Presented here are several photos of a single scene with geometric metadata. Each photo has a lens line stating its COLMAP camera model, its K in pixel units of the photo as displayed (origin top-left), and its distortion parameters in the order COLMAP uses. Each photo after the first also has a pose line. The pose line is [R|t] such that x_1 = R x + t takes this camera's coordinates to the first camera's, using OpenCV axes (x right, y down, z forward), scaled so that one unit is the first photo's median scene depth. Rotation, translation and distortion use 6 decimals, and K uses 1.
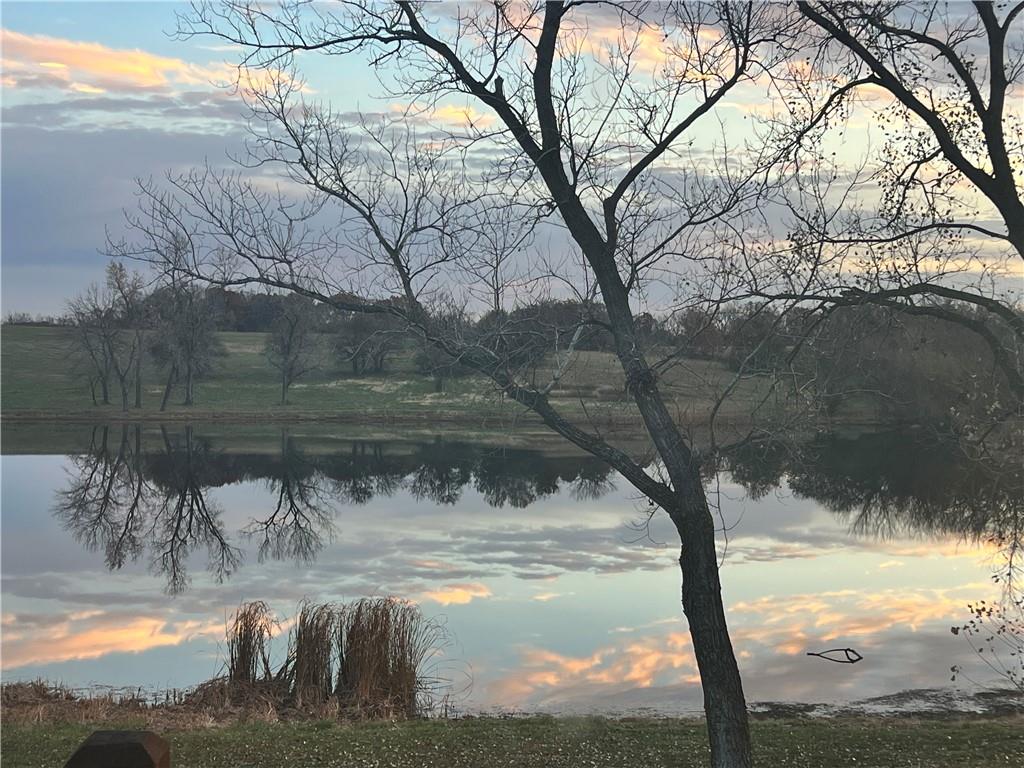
lens RADIAL K [[1641.2, 0, 512.0], [0, 1641.2, 384.0], [0, 0, 1]] dist [0.088872, -0.007664]
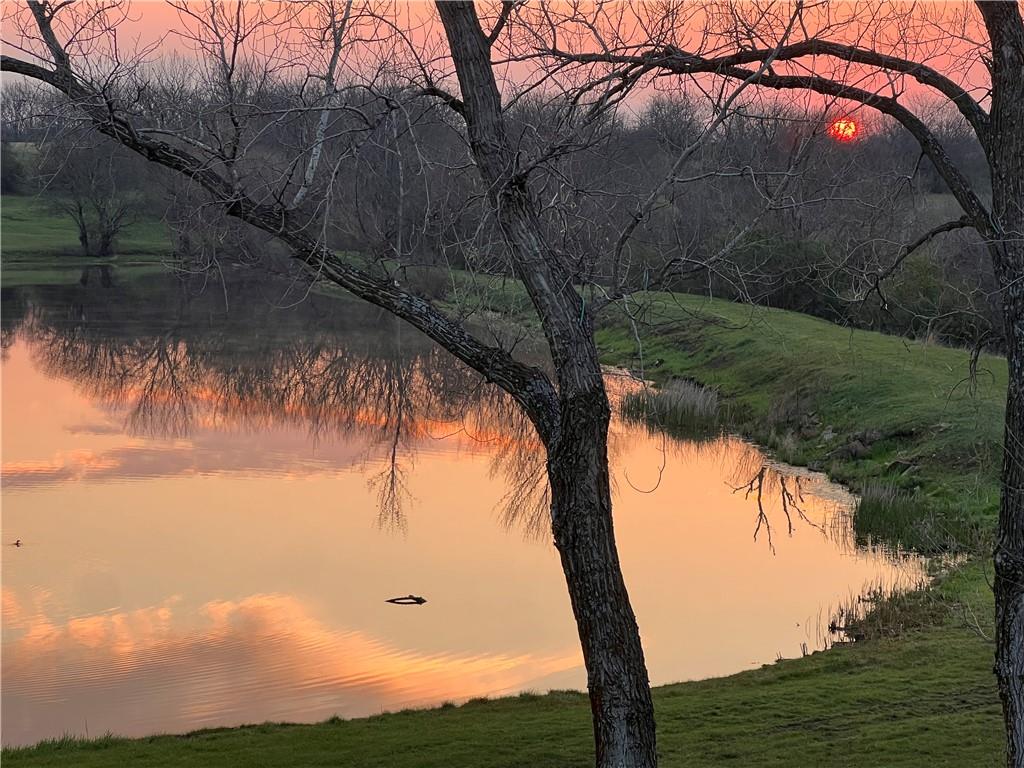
lens RADIAL K [[2517.6, 0, 512.0], [0, 2517.6, 384.0], [0, 0, 1]] dist [0.062283, 1.223620]
pose [[0.915164, -0.036240, 0.401449, -0.293597], [0.007580, 0.997321, 0.072749, 0.003287], [-0.403010, -0.063534, 0.912987, 0.096461]]
